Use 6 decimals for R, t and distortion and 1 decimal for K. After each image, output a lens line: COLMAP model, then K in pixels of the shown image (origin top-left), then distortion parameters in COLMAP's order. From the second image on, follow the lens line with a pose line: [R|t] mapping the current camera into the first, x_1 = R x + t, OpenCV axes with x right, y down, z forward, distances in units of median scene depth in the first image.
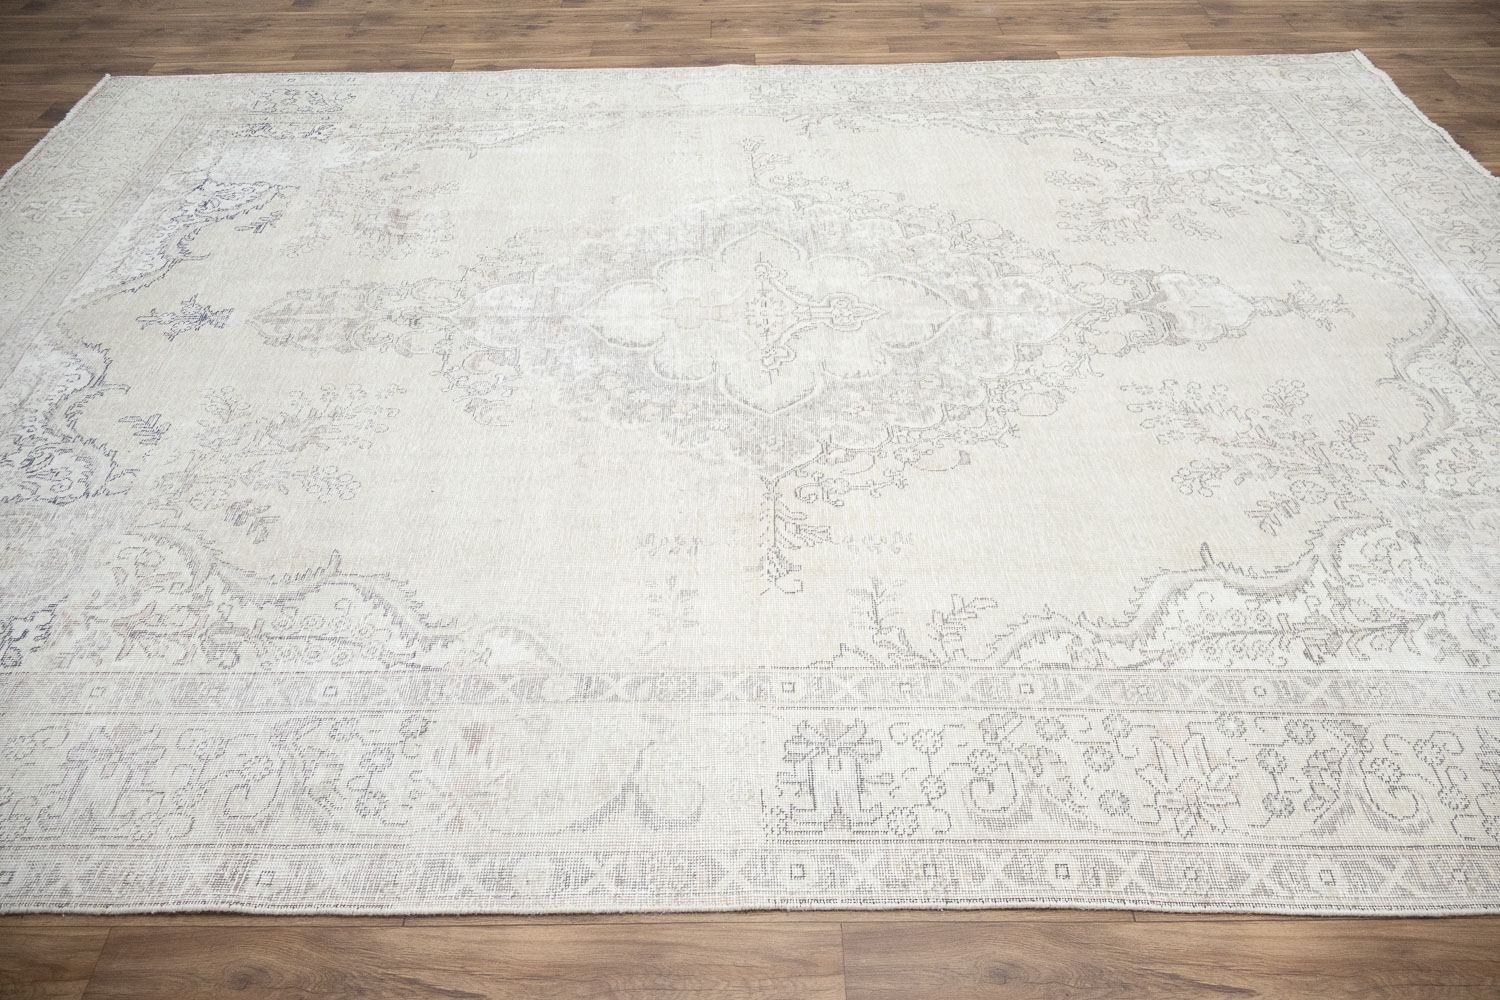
lens RADIAL K [[1244.2, 0, 736.7], [0, 1244.2, 497.7], [0, 0, 1]] dist [0.004790, -0.008582]
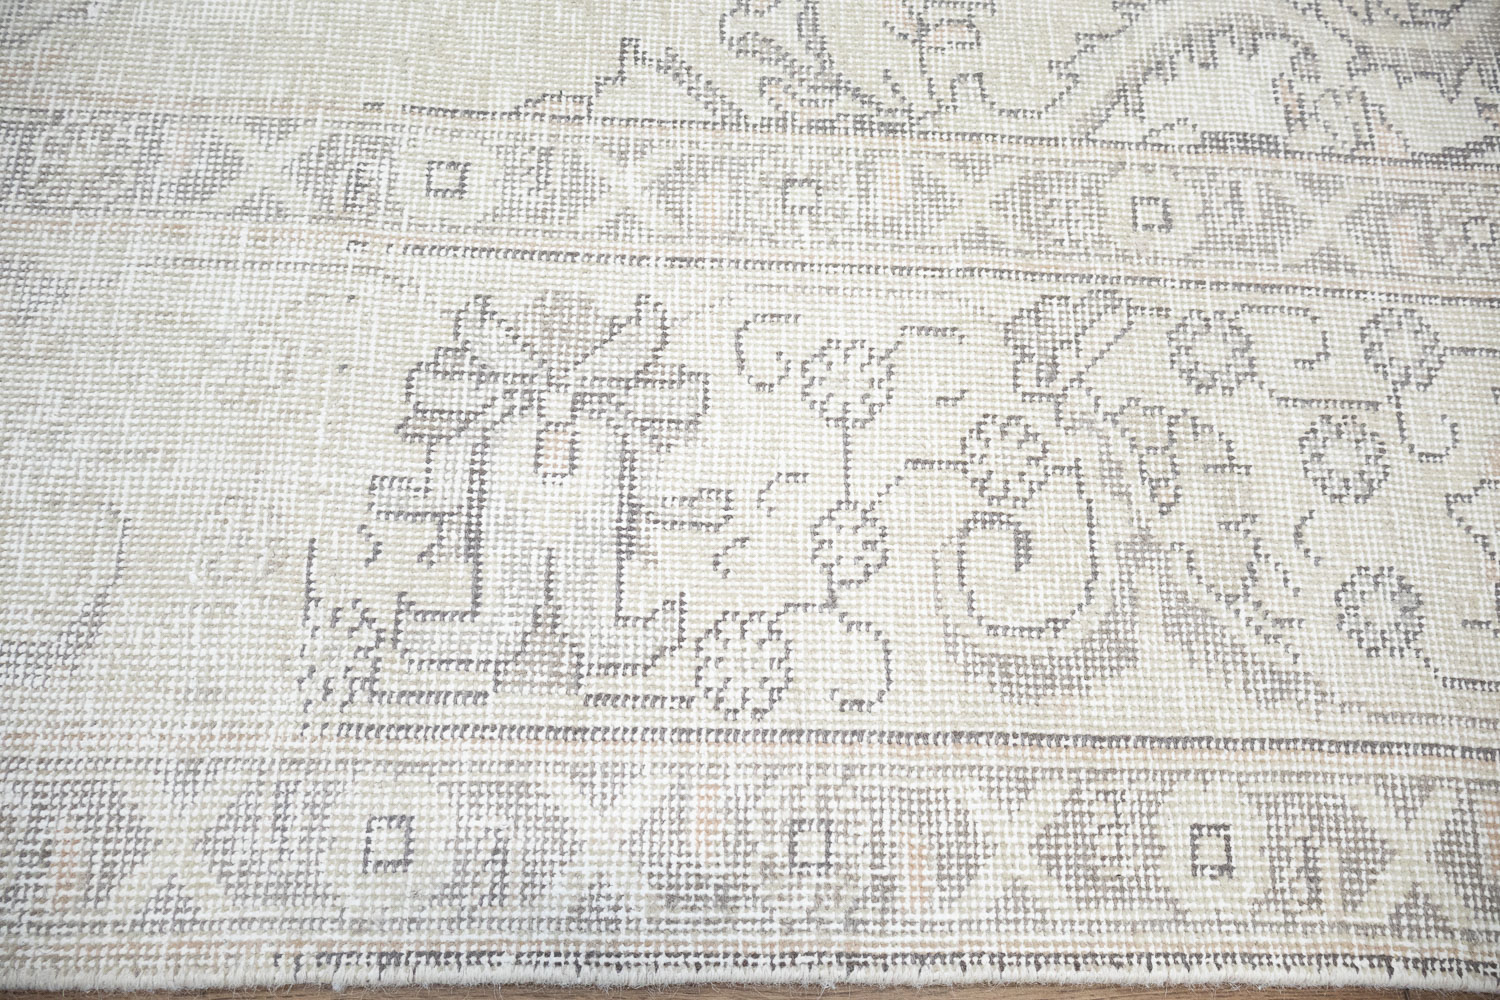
lens RADIAL K [[1244.2, 0, 750.7], [0, 1244.2, 491.5], [0, 0, 1]] dist [0.004790, -0.008582]
pose [[0.997092, 0.024120, 0.072296, 0.081343], [-0.057447, 0.861224, 0.504968, 0.043074], [-0.050084, -0.507652, 0.860105, 0.546446]]
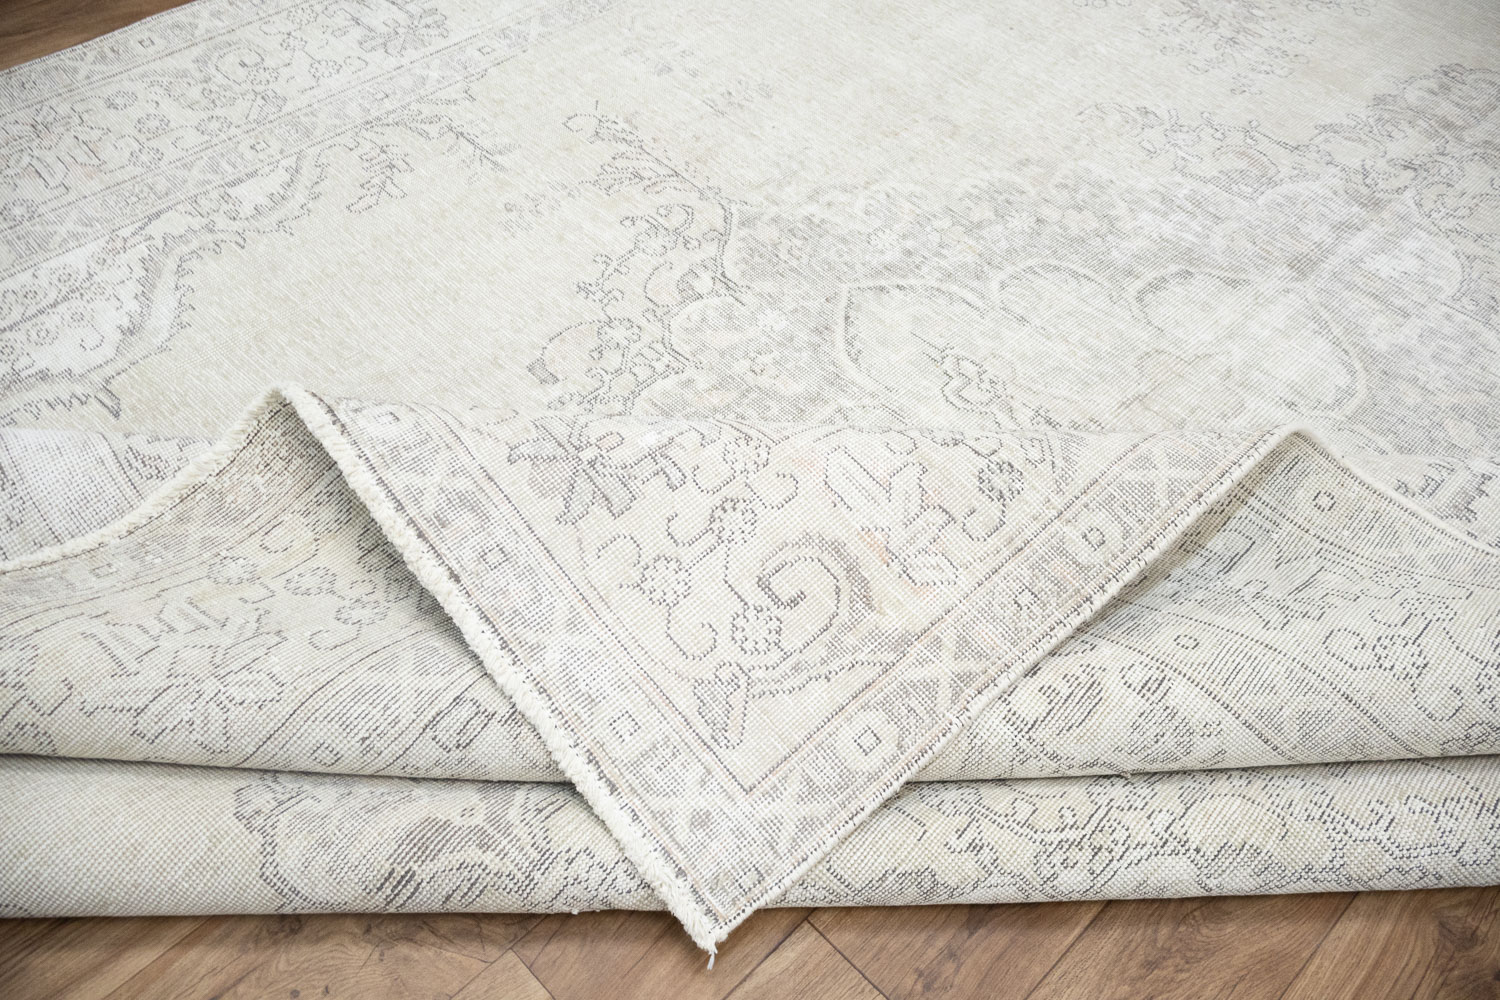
lens RADIAL K [[1244.2, 0, 745.6], [0, 1244.2, 494.2], [0, 0, 1]] dist [0.004790, -0.008582]
pose [[-0.712327, 0.530474, -0.459551, 0.420059], [-0.477904, 0.112921, 0.871124, -0.594770], [0.514002, 0.840147, 0.173079, 0.995066]]
